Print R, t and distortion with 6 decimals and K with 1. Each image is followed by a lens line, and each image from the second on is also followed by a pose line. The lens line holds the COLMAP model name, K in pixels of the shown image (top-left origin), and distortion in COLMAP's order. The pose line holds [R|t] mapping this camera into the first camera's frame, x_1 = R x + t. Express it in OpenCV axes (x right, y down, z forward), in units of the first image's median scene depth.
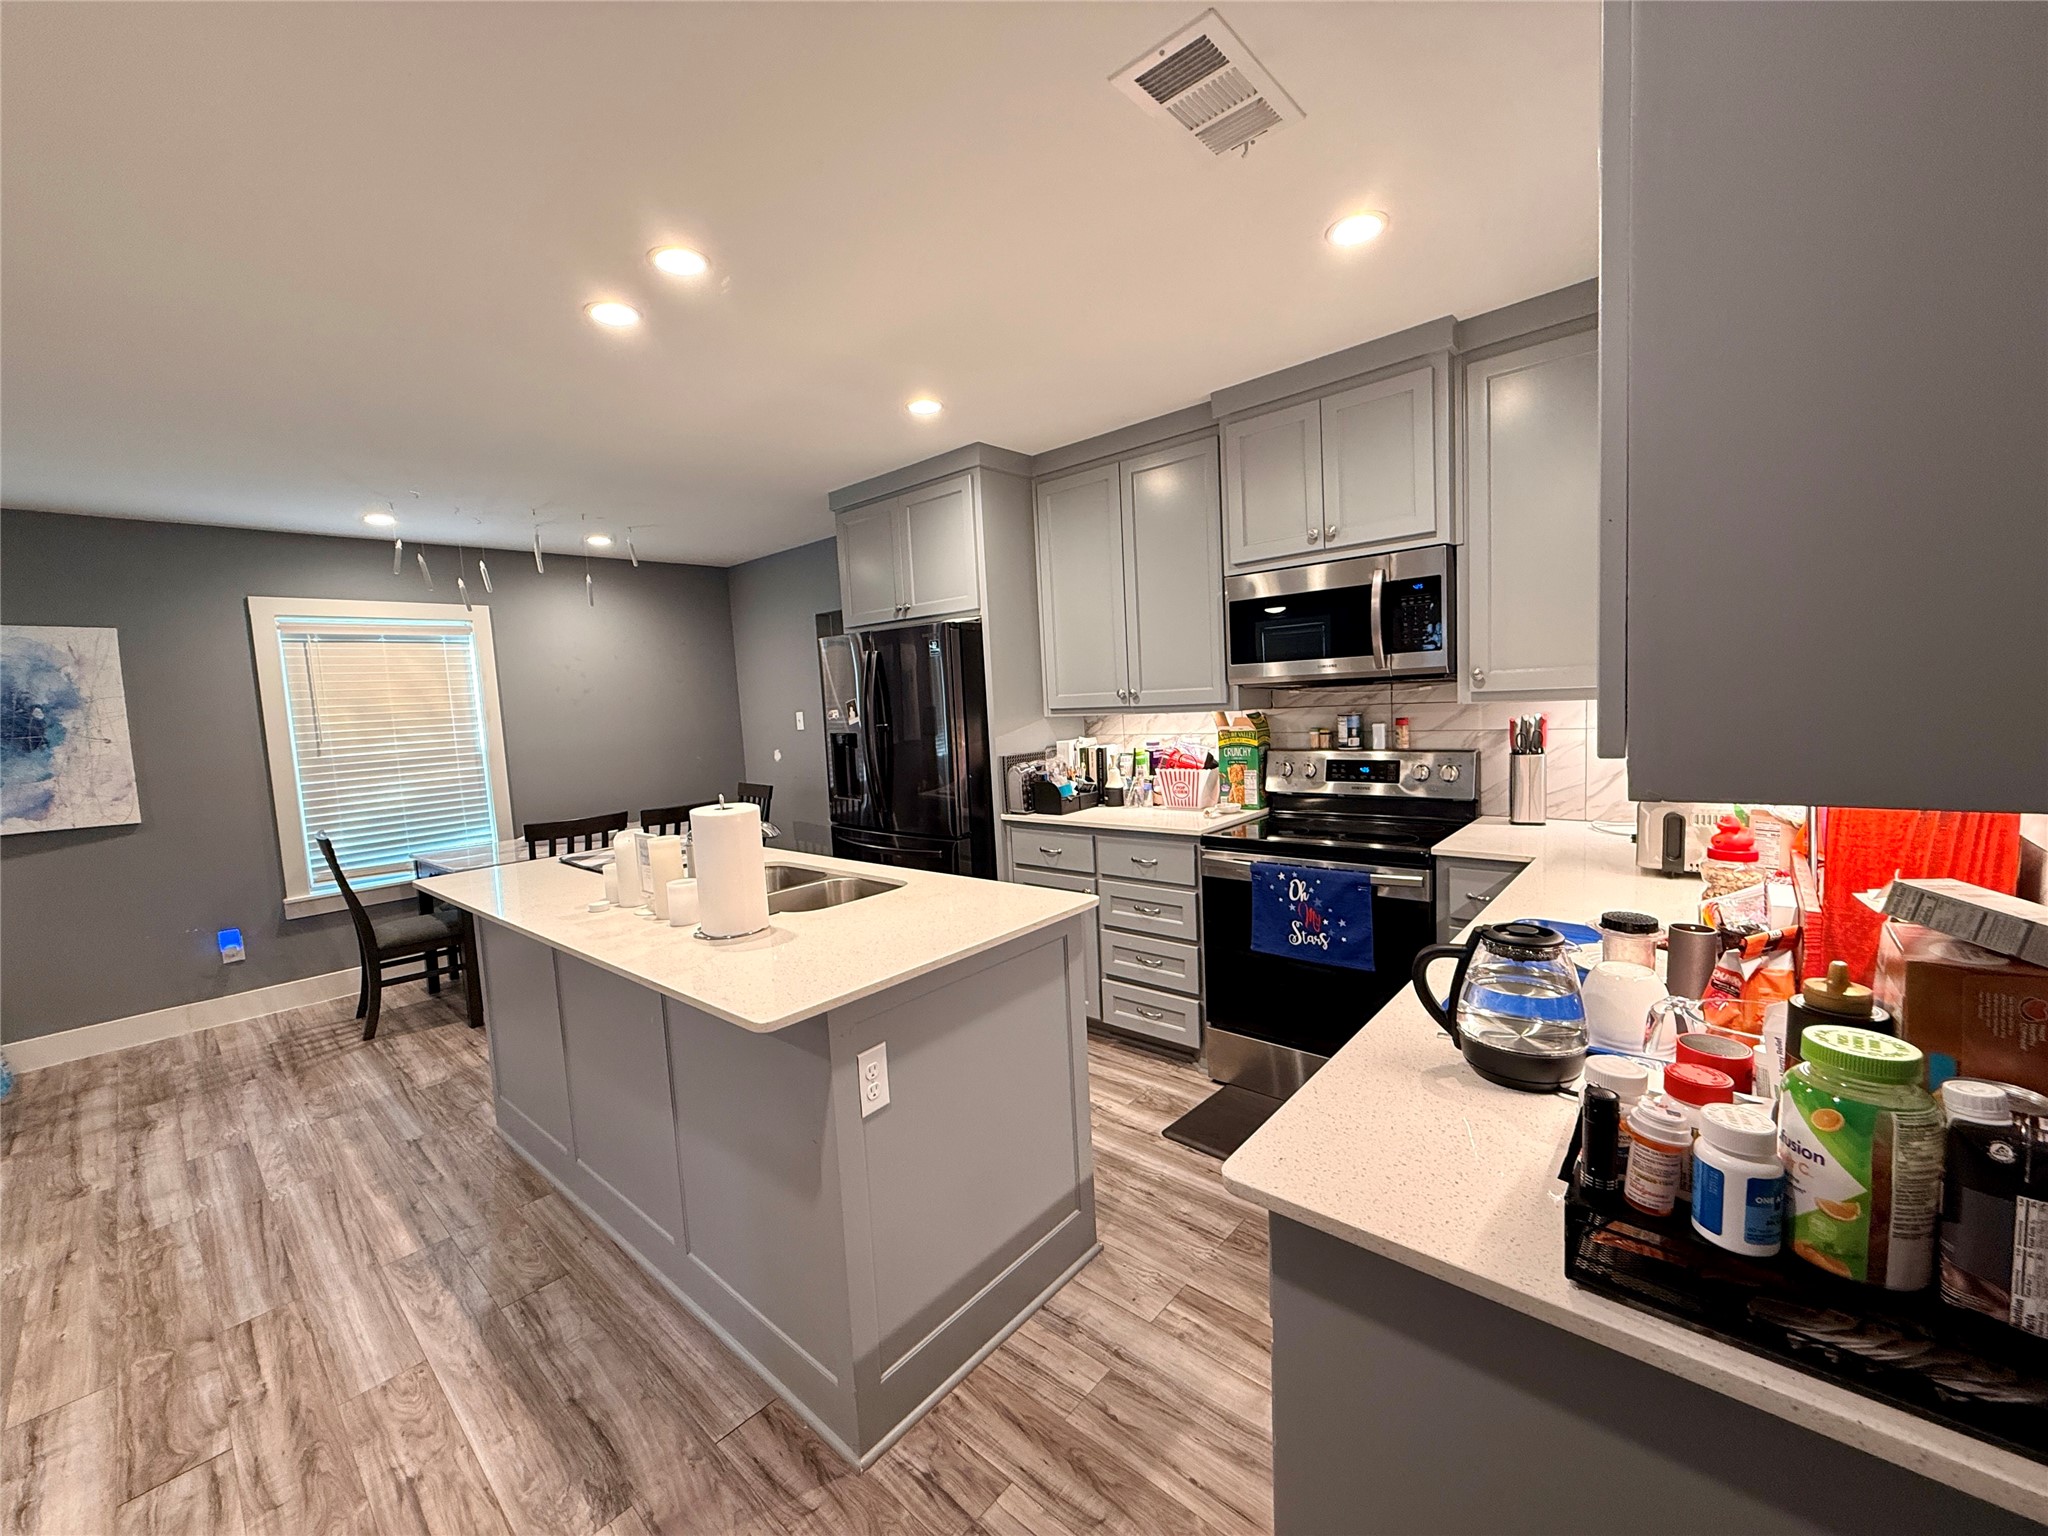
lens RADIAL K [[828.9, 0, 1024.0], [0, 828.9, 768.0], [0, 0, 1]] dist [0.000406, 0.000241]
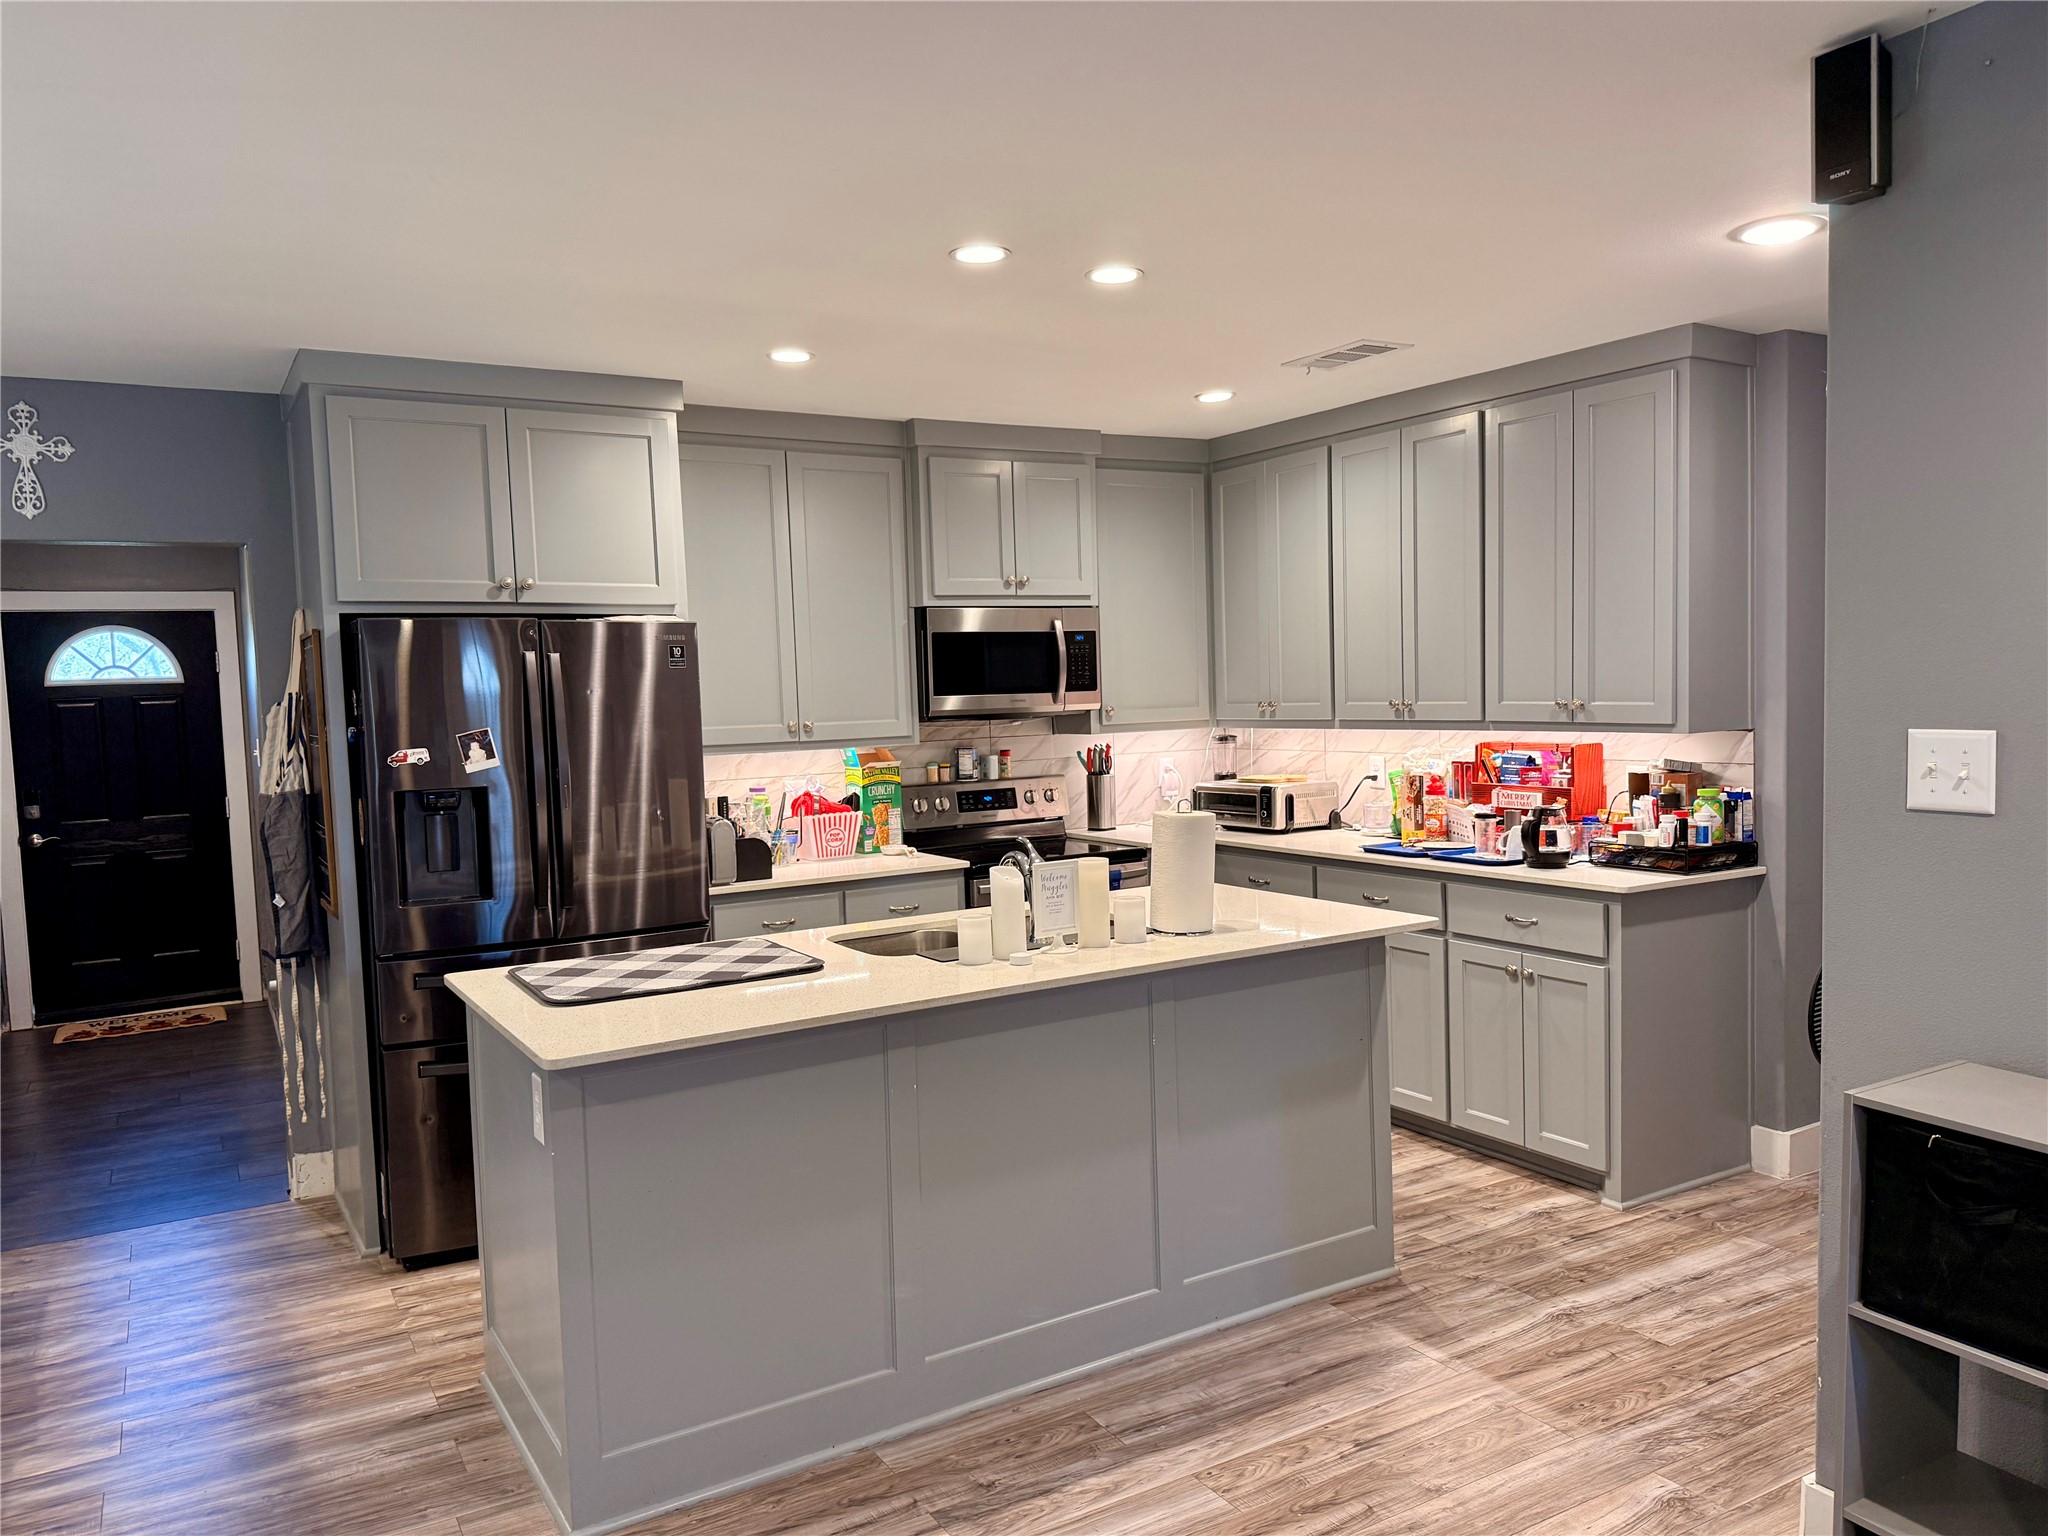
lens RADIAL K [[1447.8, 0, 1021.2], [0, 1447.8, 760.4], [0, 0, 1]] dist [0.064275, -0.111137]
pose [[0.300277, -0.002869, 0.953848, -1.523390], [0.100884, 0.994482, -0.028768, 0.012450], [-0.948502, 0.104867, 0.298909, 0.450259]]
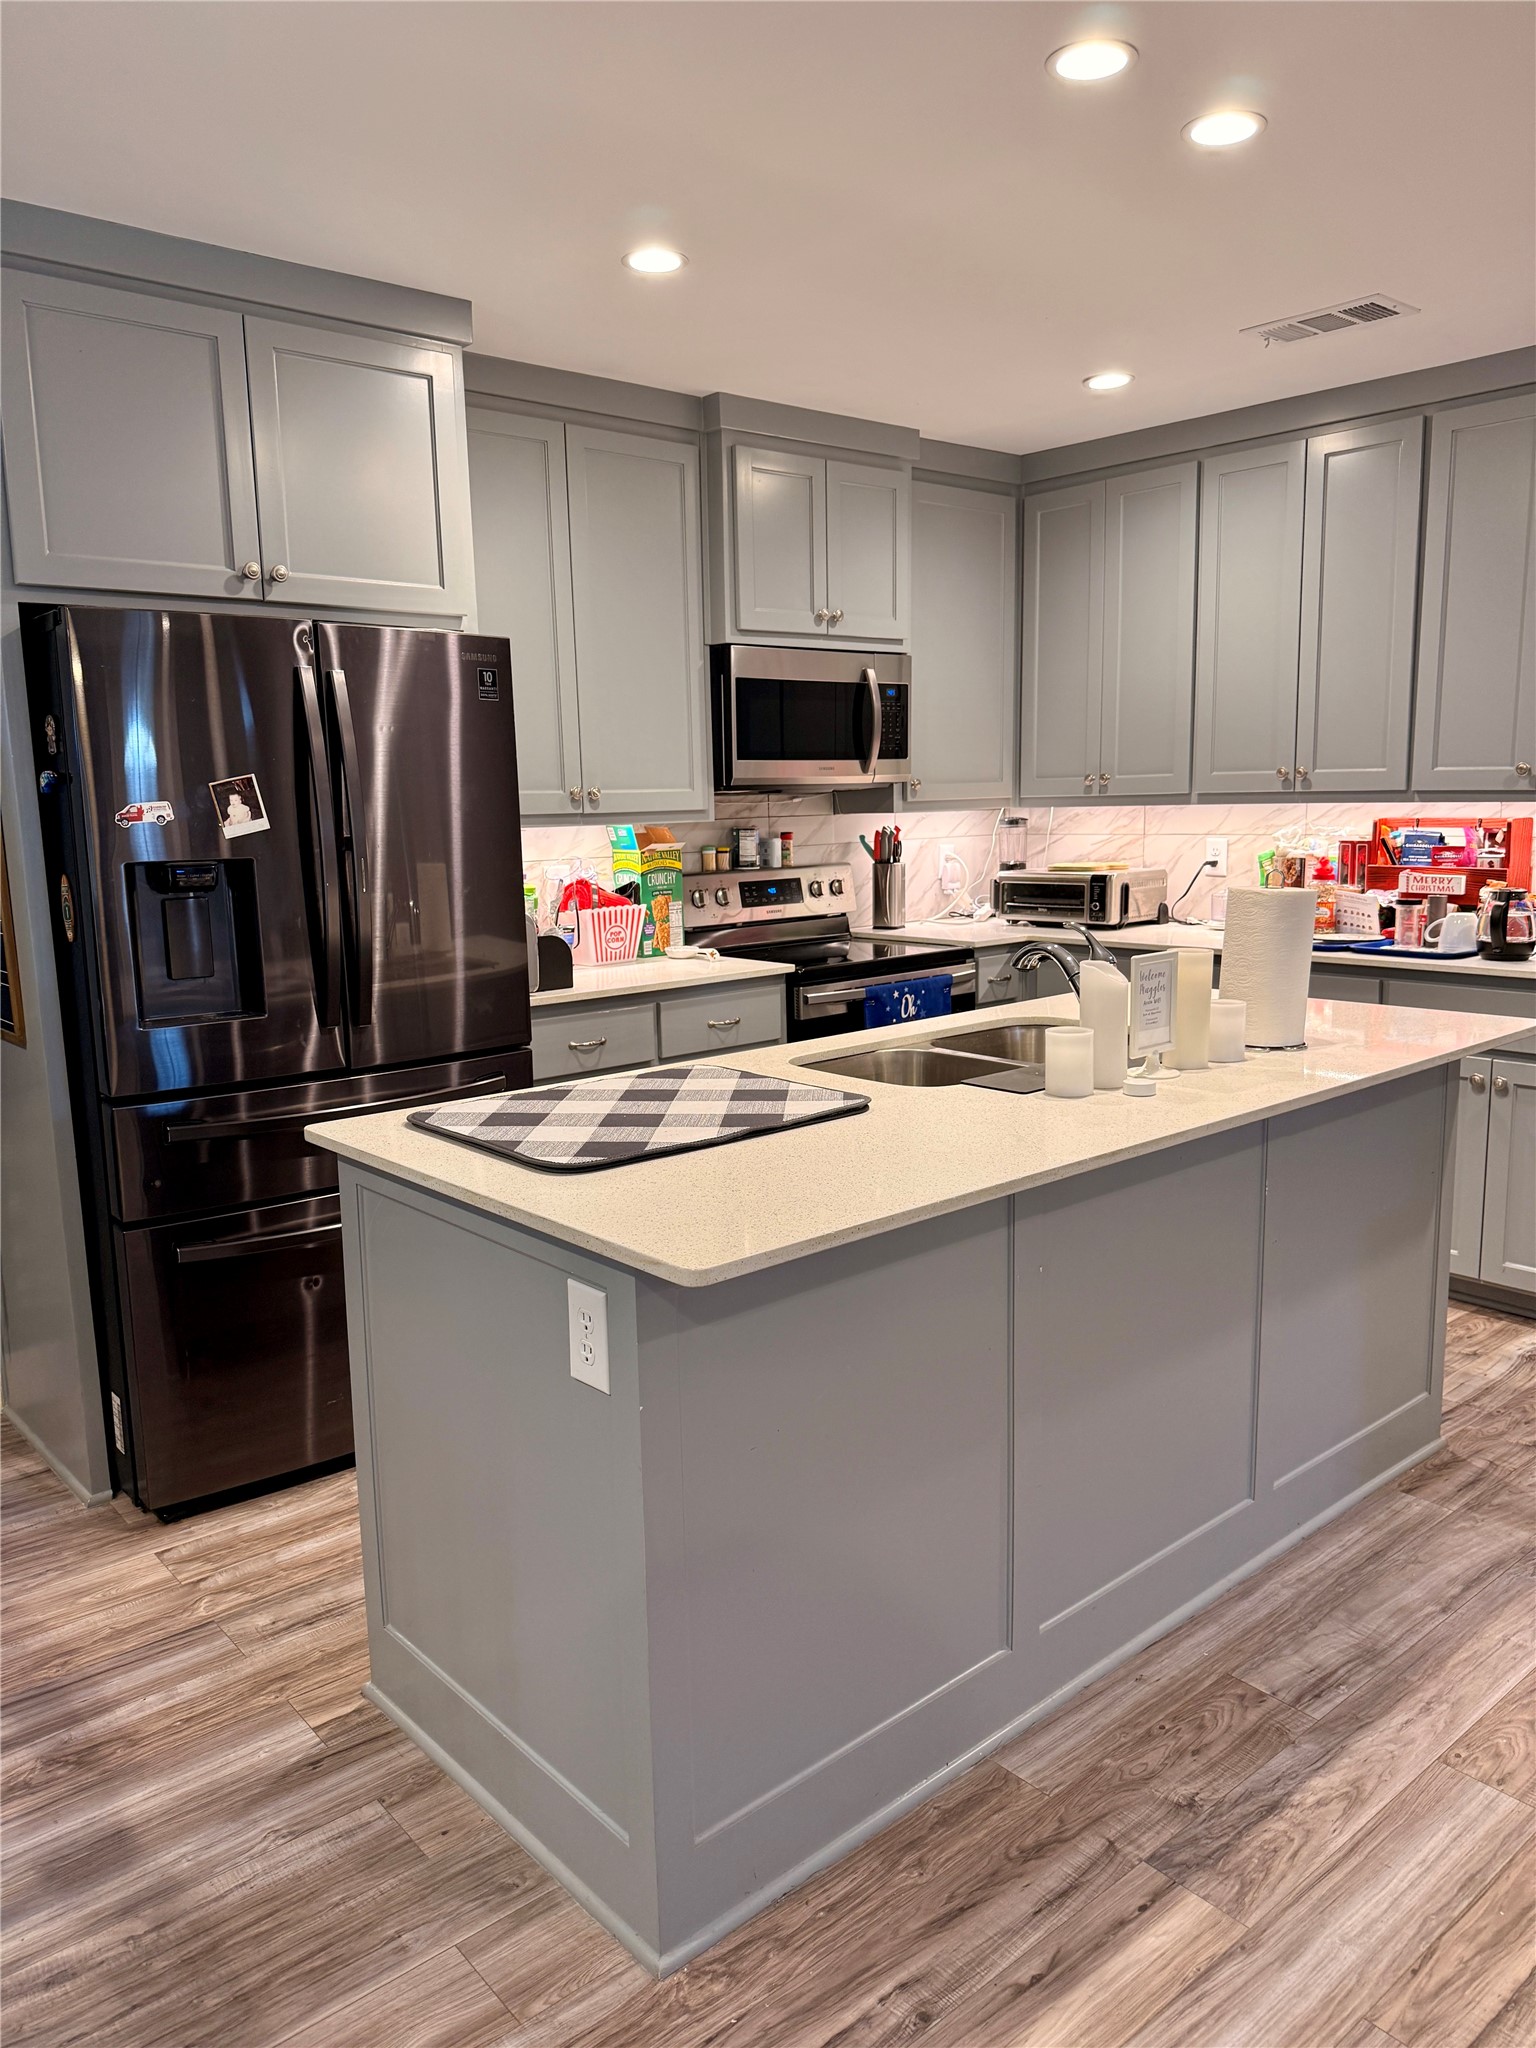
lens RADIAL K [[1447.3, 0, 761.9], [0, 1447.3, 1035.4], [0, 0, 1]] dist [0.047342, -0.080374]
pose [[0.134684, -0.112499, 0.984482, -1.269820], [0.106135, 0.989456, 0.098548, 0.001872], [-0.985188, 0.091215, 0.145204, 0.904340]]
